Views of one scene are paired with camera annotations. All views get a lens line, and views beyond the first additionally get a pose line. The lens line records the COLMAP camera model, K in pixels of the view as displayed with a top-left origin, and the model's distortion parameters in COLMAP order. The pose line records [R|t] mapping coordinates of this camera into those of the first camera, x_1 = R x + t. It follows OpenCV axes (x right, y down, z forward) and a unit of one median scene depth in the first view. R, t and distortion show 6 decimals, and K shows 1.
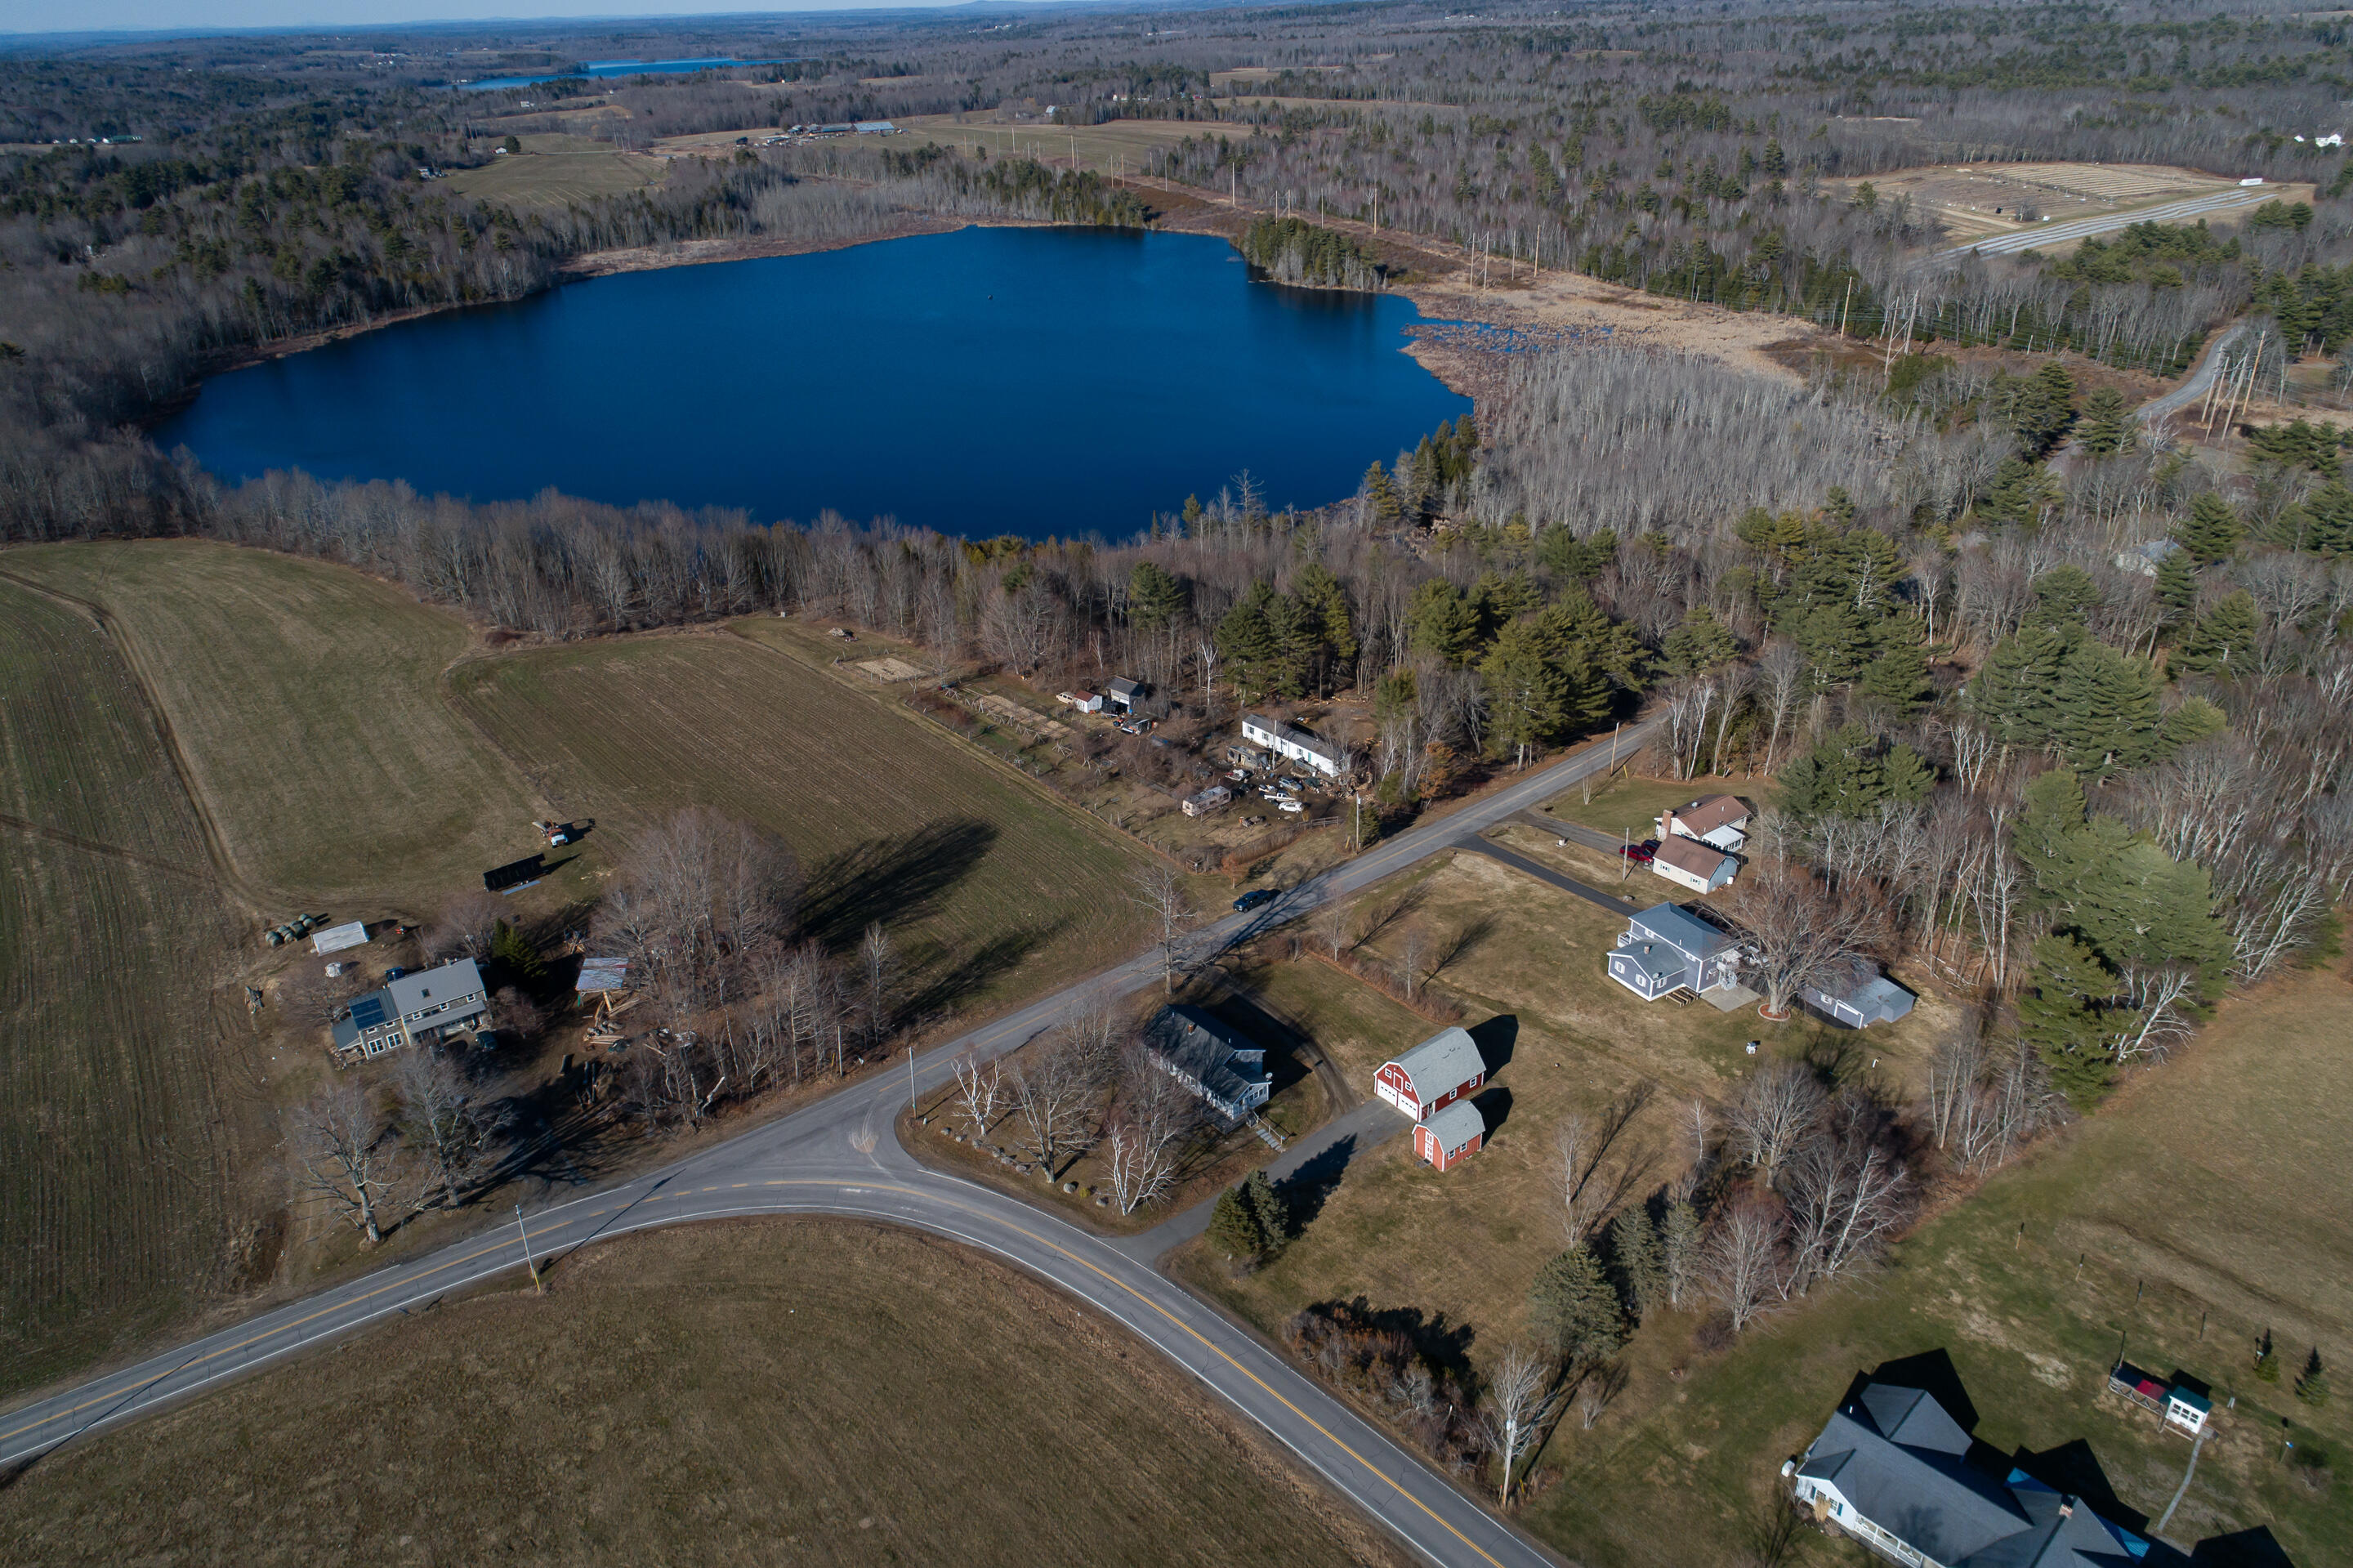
lens RADIAL K [[1581.9, 0, 1174.1], [0, 1581.9, 786.7], [0, 0, 1]] dist [-0.001984, 0.006660]
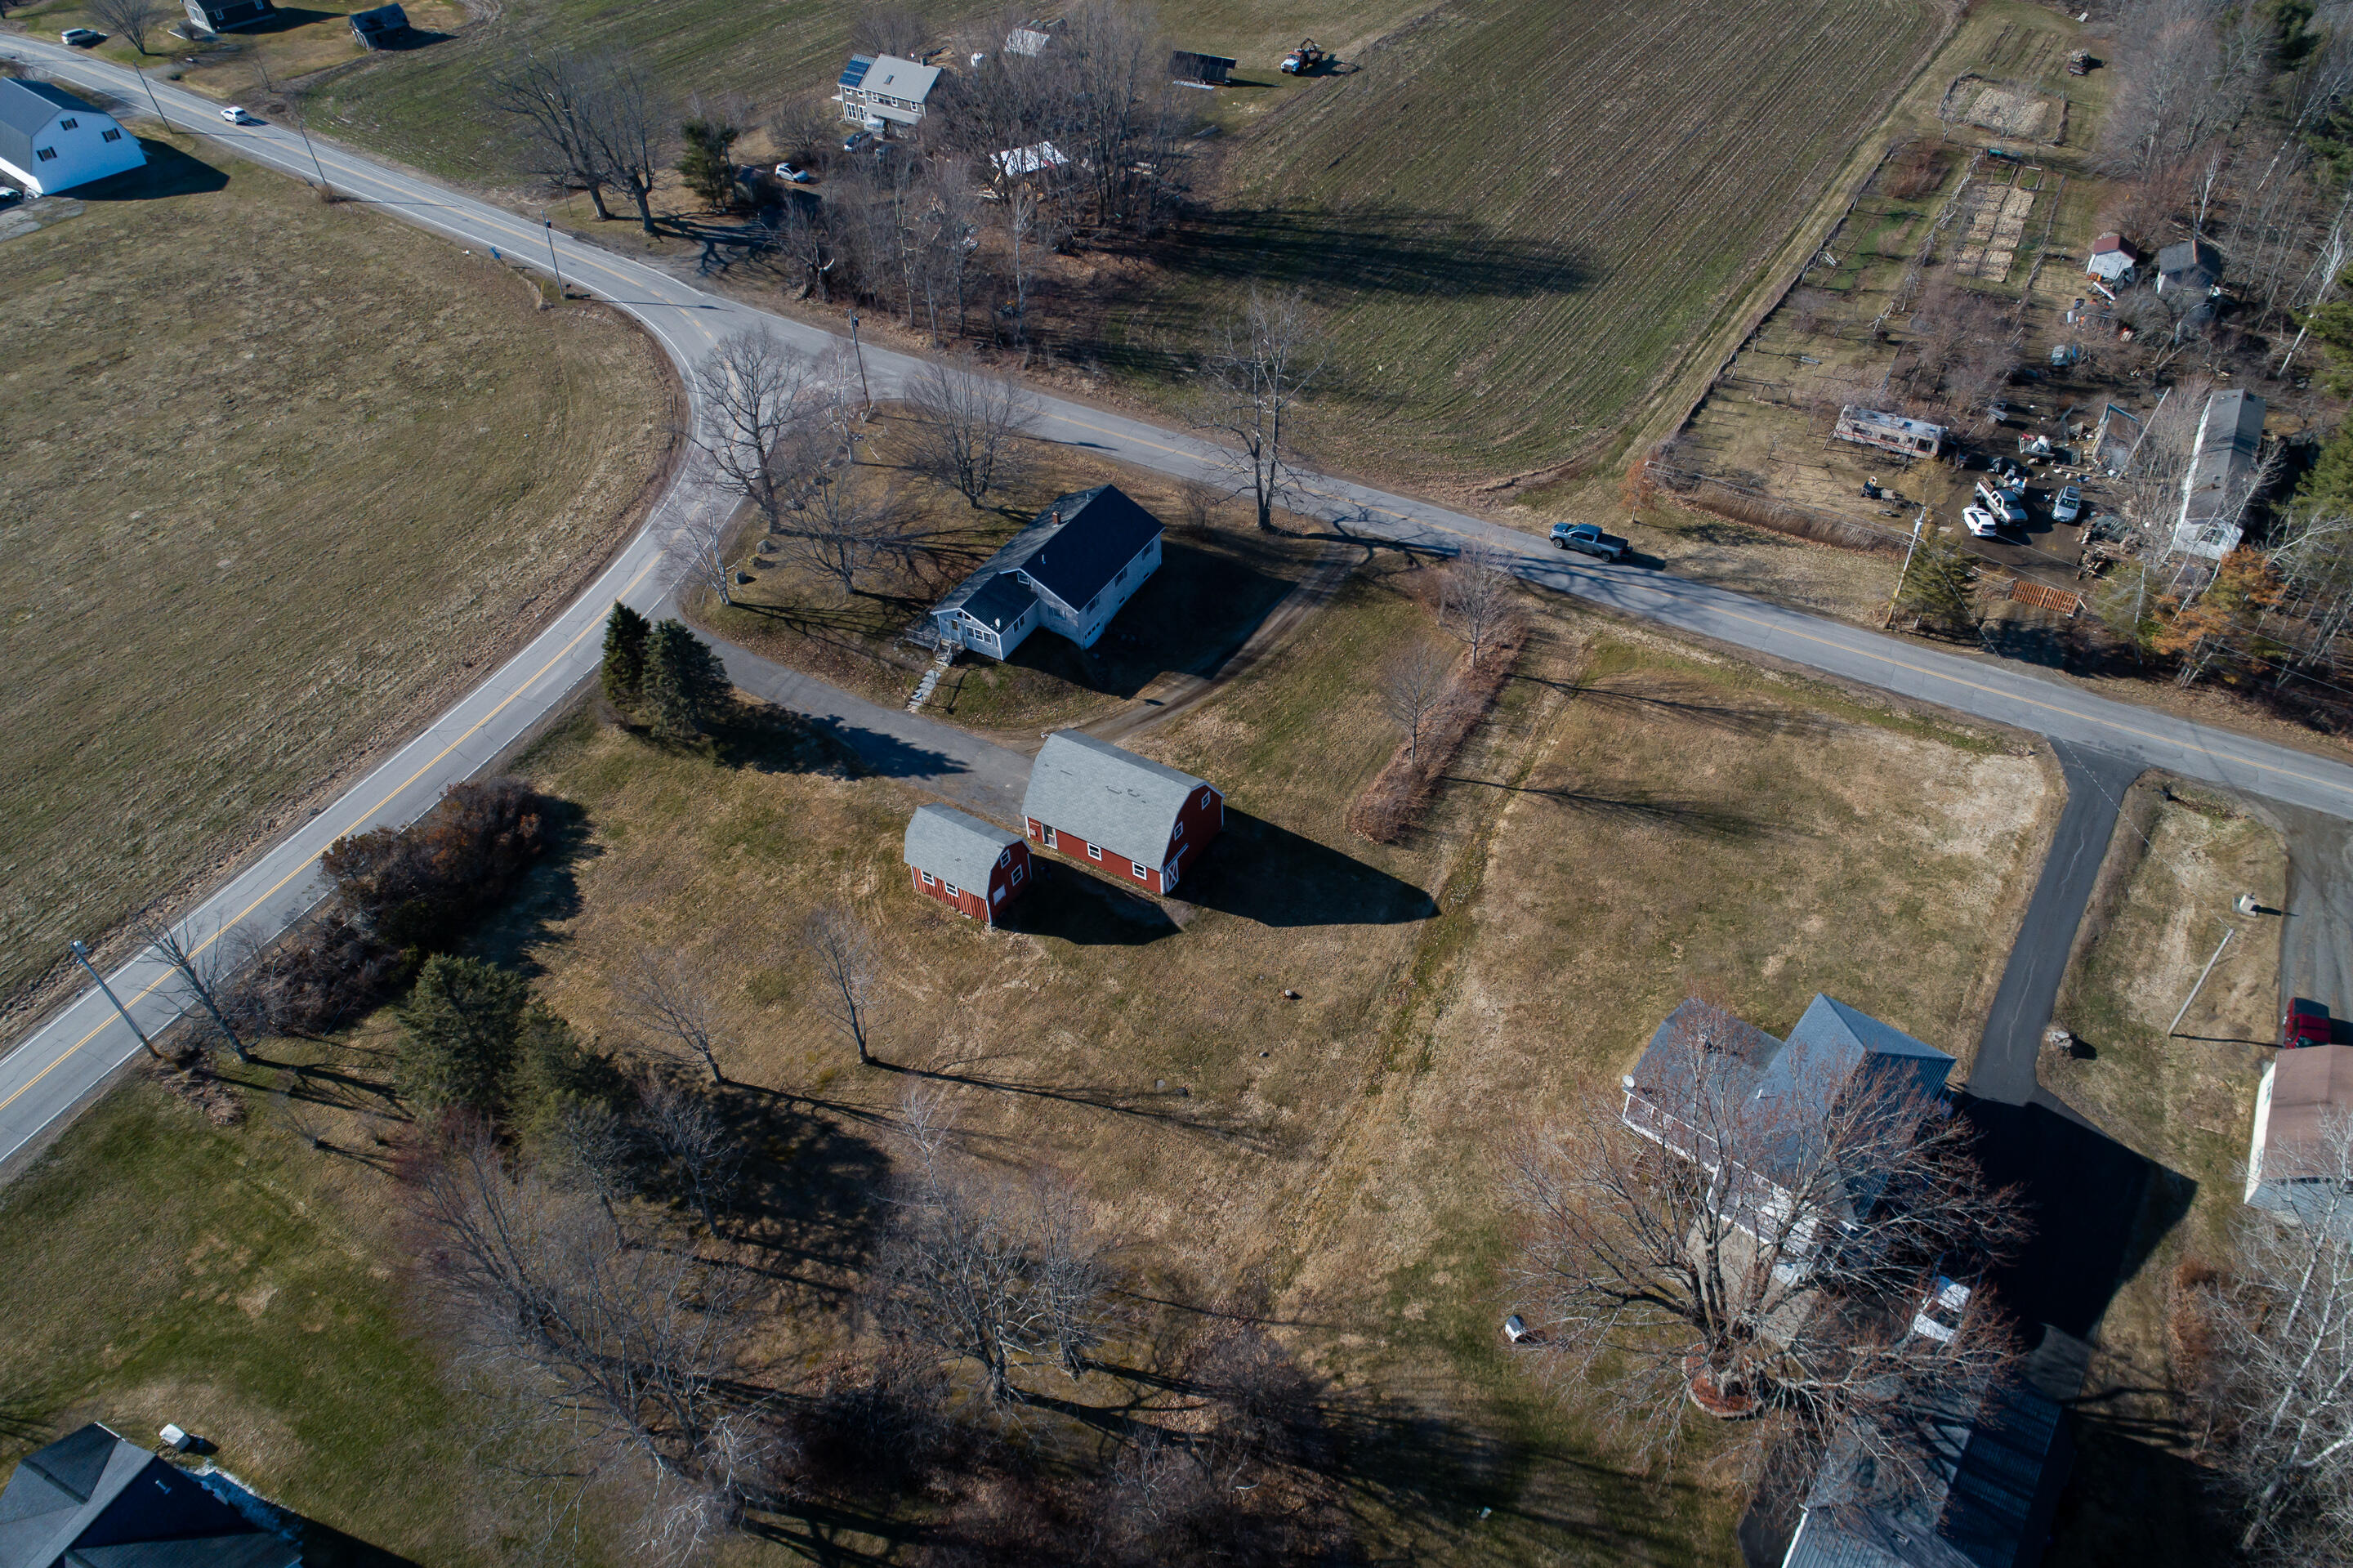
lens RADIAL K [[1581.9, 0, 1175.6], [0, 1581.9, 781.1], [0, 0, 1]] dist [-0.001984, 0.006660]
pose [[0.337886, 0.646365, -0.684138, 0.393349], [-0.395642, 0.757090, 0.519887, -0.087403], [0.853991, 0.095011, 0.511540, 0.532749]]
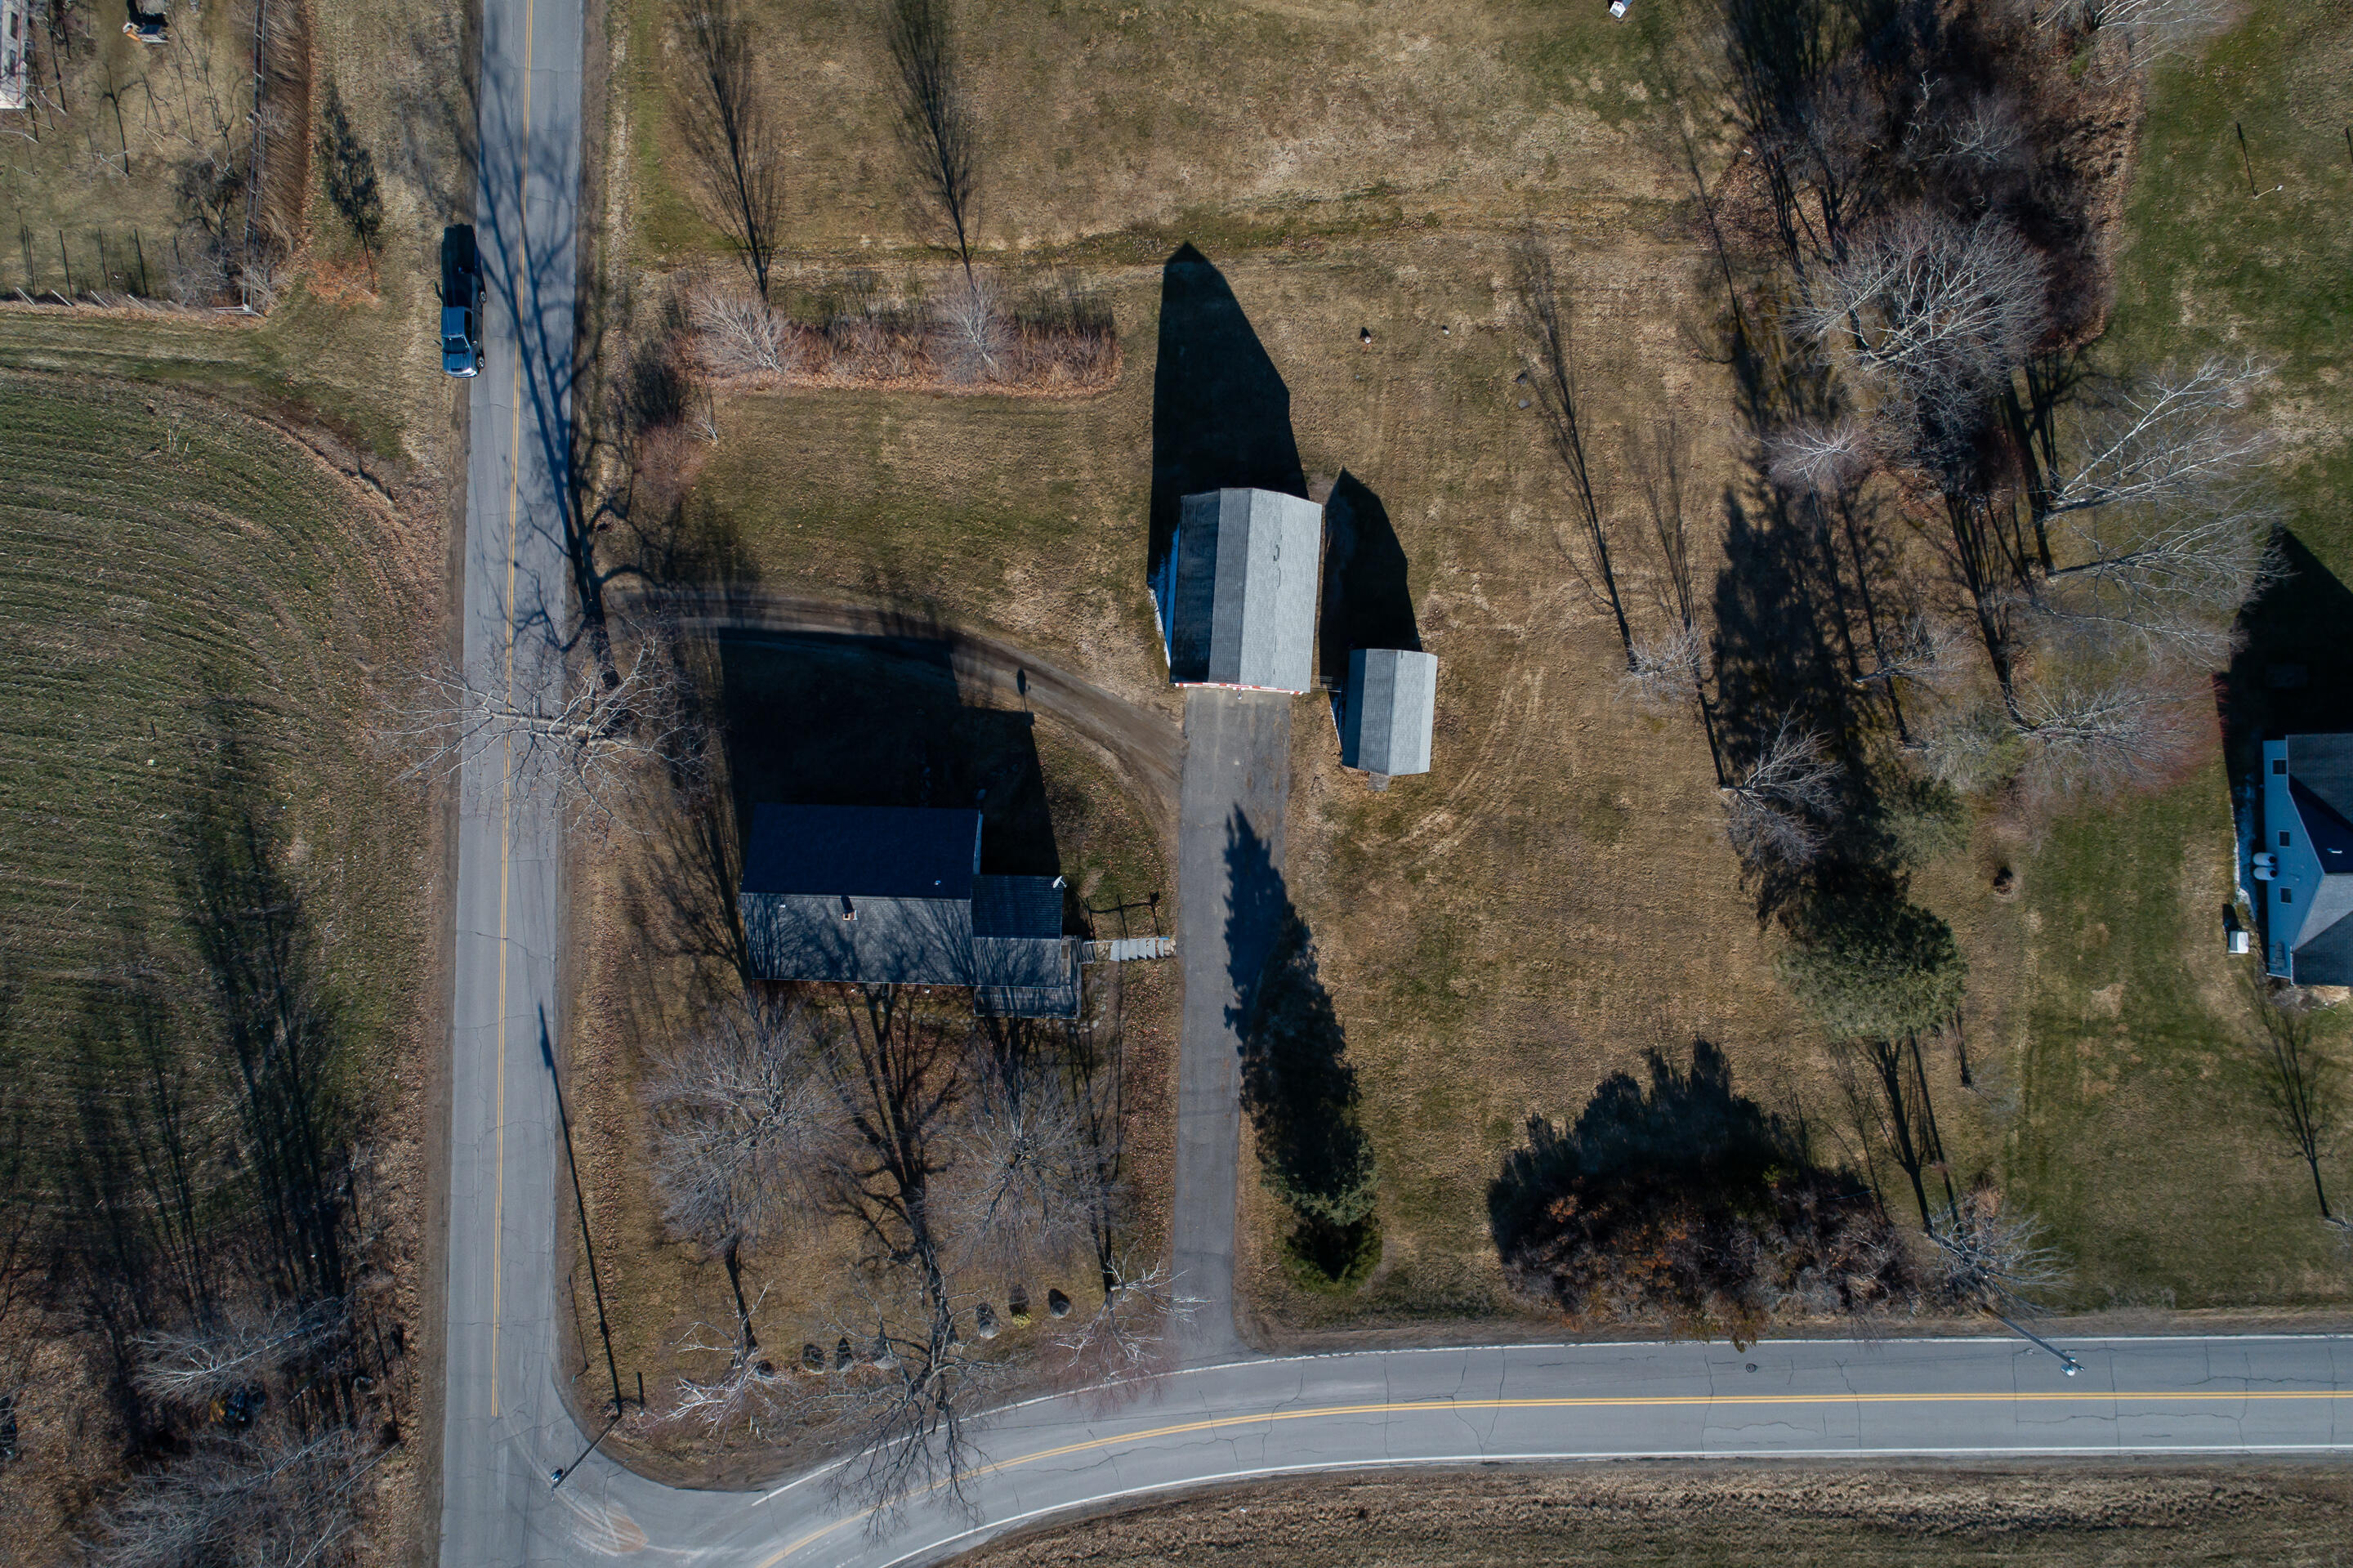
lens RADIAL K [[1581.9, 0, 1177.8], [0, 1581.9, 783.1], [0, 0, 1]] dist [-0.001984, 0.006660]
pose [[0.669635, -0.742649, 0.007895, 0.073466], [0.340903, 0.316796, 0.885113, -0.172350], [-0.659829, -0.590011, 0.465309, 0.548724]]
